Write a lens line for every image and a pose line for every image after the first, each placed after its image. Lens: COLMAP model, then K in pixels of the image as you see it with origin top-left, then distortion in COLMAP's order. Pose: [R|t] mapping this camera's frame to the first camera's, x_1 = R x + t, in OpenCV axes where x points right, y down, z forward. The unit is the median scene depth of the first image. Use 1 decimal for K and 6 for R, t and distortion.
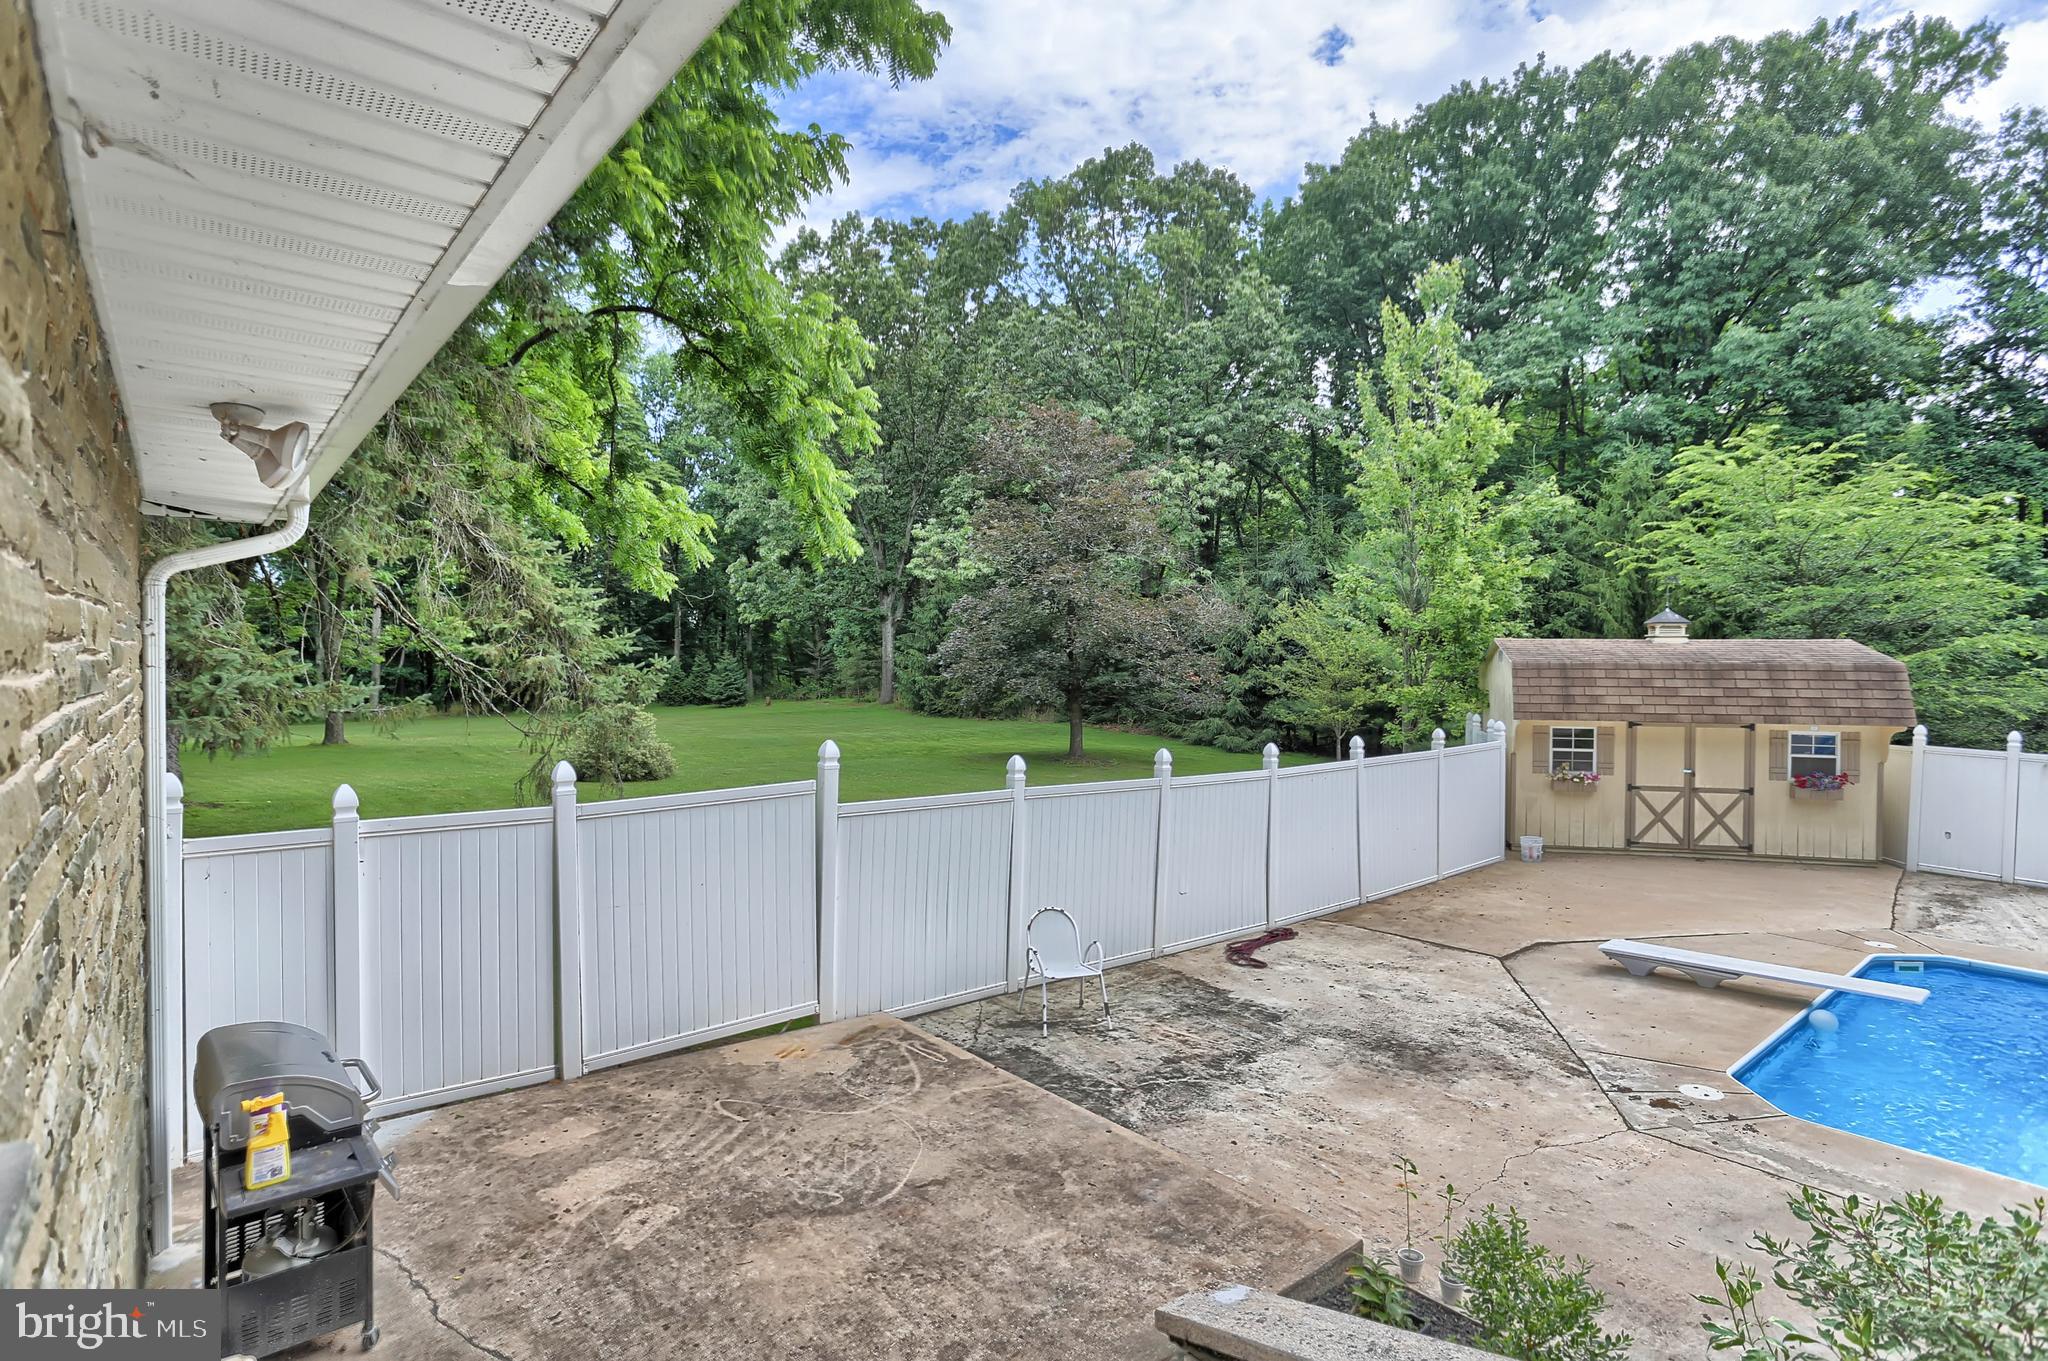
lens RADIAL K [[1030.9, 0, 1027.9], [0, 1030.9, 642.5], [0, 0, 1]] dist [-0.035998, 0.020772]
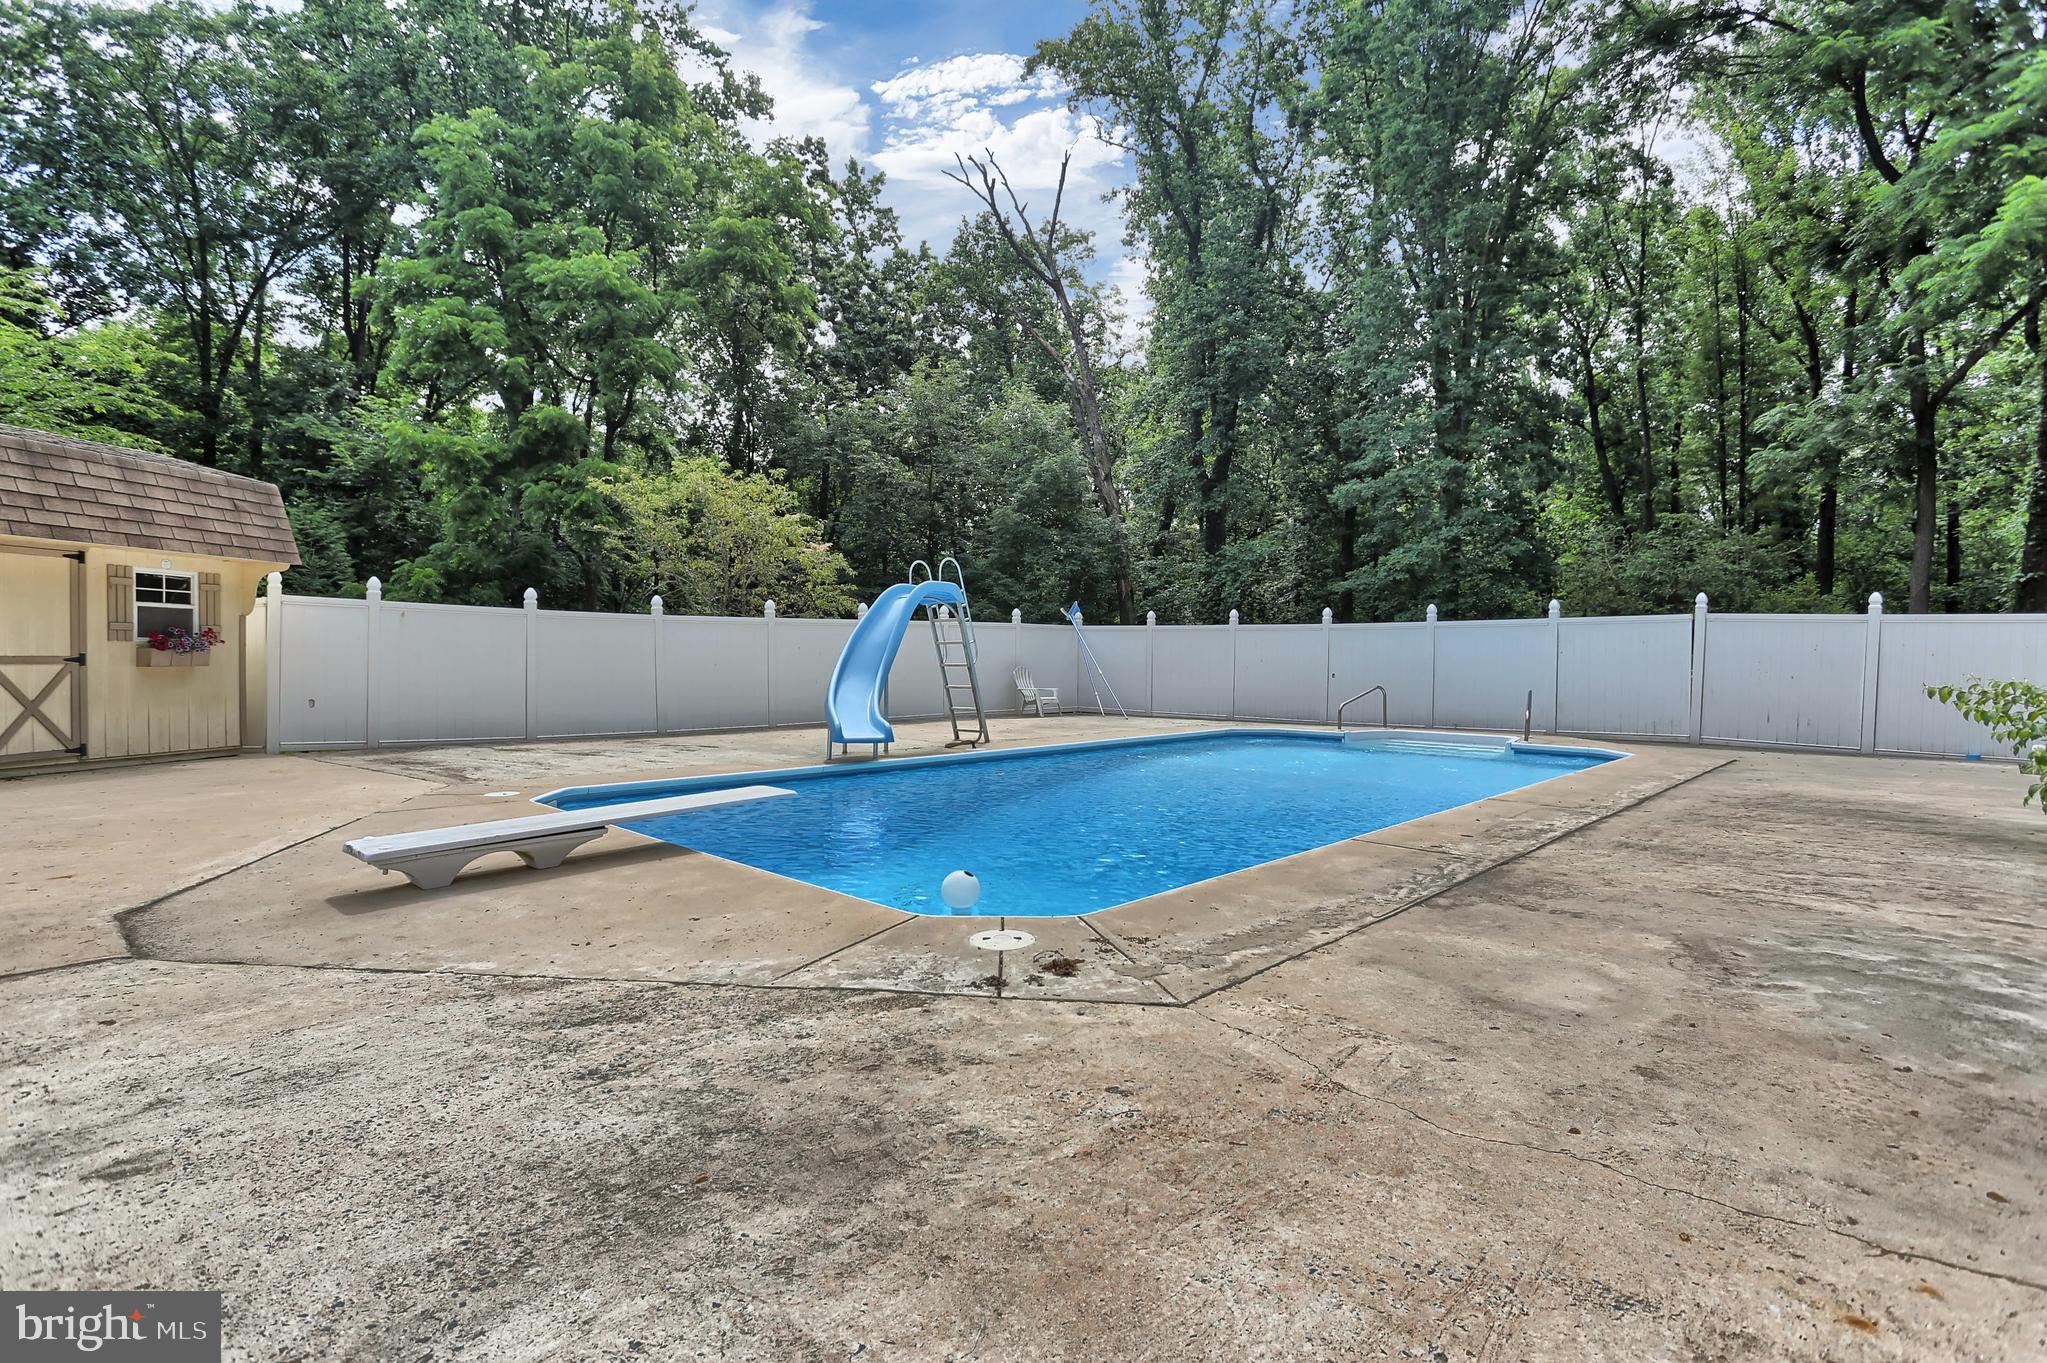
lens RADIAL K [[1014.1, 0, 1073.2], [0, 1014.1, 686.5], [0, 0, 1]] dist [-0.054864, 0.021823]
pose [[-0.107682, -0.050725, 0.992891, 0.037700], [-0.024893, 0.998522, 0.048313, 0.117566], [-0.993874, -0.019514, -0.108785, 0.450791]]
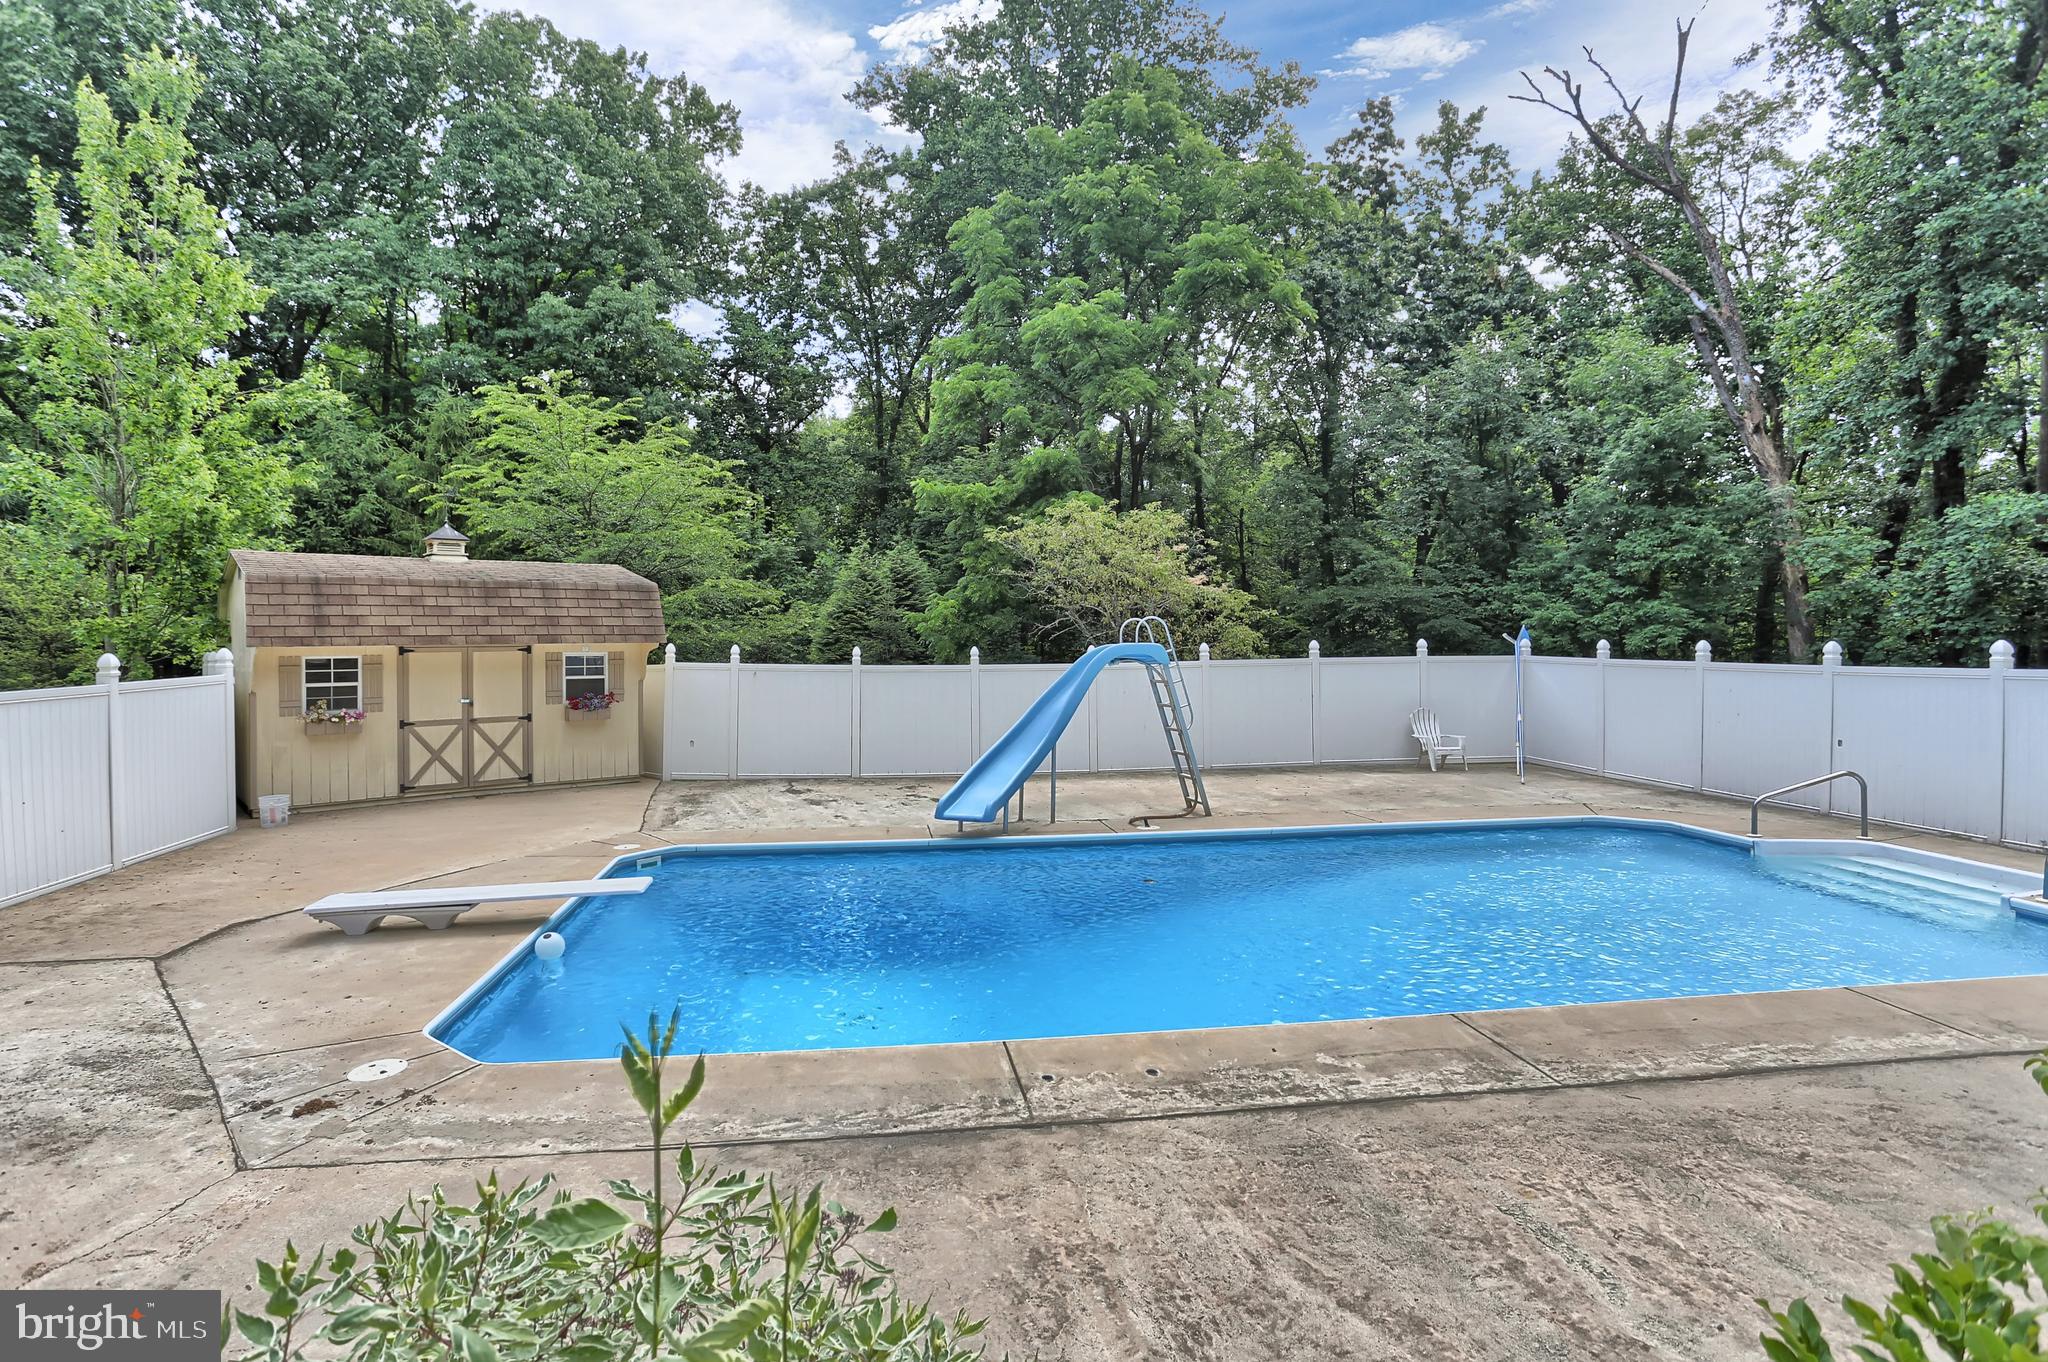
lens RADIAL K [[1068.5, 0, 972.5], [0, 1068.5, 659.7], [0, 0, 1]] dist [-0.056043, 0.030956]
pose [[0.562750, -0.031745, 0.826017, 0.130375], [0.000499, 0.999275, 0.038063, 0.054675], [-0.826627, -0.021008, 0.562358, 0.105933]]
